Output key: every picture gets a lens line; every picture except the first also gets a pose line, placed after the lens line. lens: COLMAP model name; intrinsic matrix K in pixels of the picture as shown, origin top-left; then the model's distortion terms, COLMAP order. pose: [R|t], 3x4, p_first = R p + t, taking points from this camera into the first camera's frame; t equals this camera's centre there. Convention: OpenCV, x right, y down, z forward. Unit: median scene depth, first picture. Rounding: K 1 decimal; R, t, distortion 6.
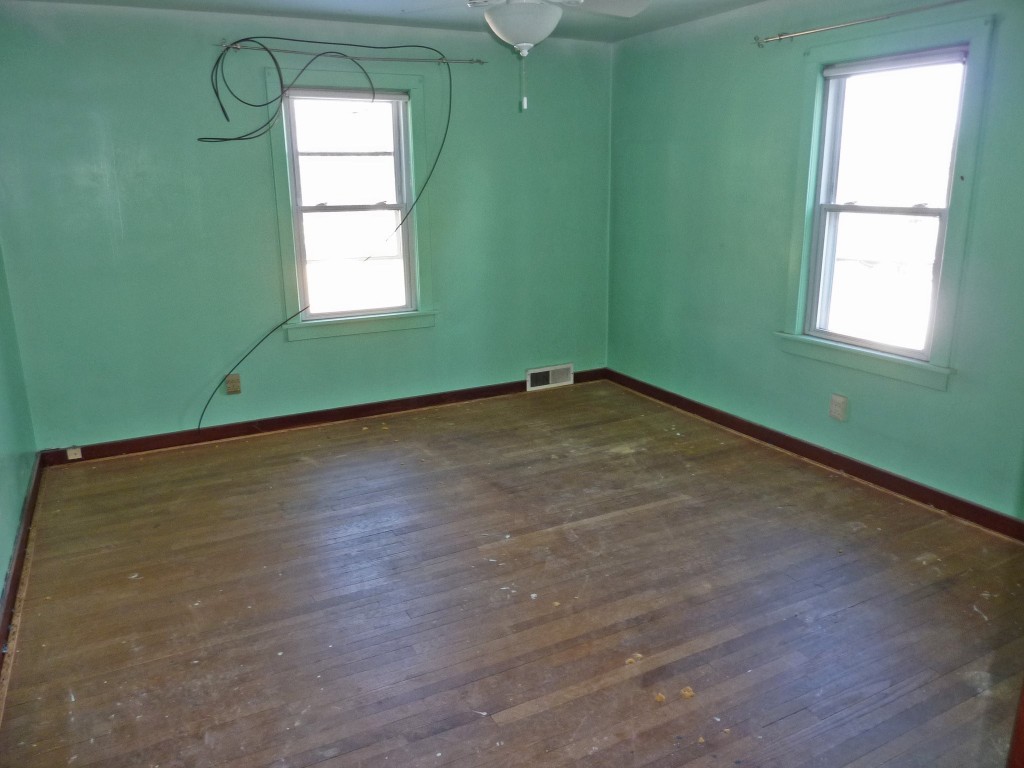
lens RADIAL K [[762.2, 0, 512.0], [0, 762.2, 384.0], [0, 0, 1]] dist [-0.006383, -0.044772]
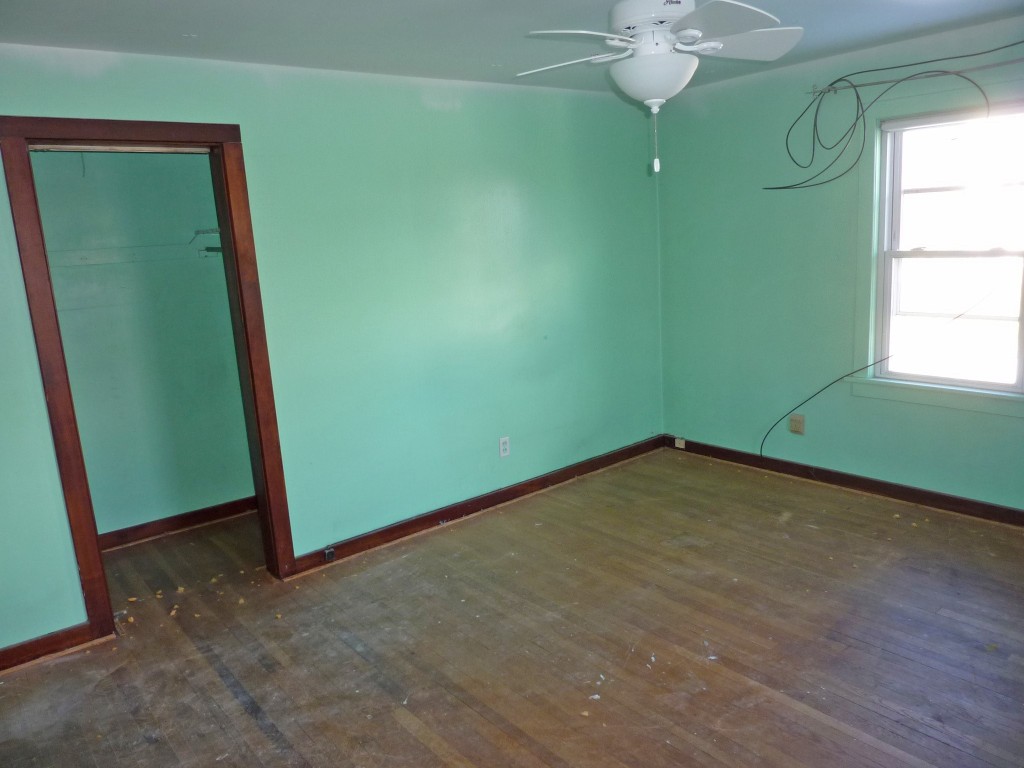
lens RADIAL K [[762.2, 0, 512.0], [0, 762.2, 384.0], [0, 0, 1]] dist [-0.006383, -0.044772]
pose [[0.194347, 0.194712, -0.961414, 0.594567], [-0.195675, 0.968099, 0.156511, -0.154913], [0.961218, 0.157708, 0.226247, 0.459334]]
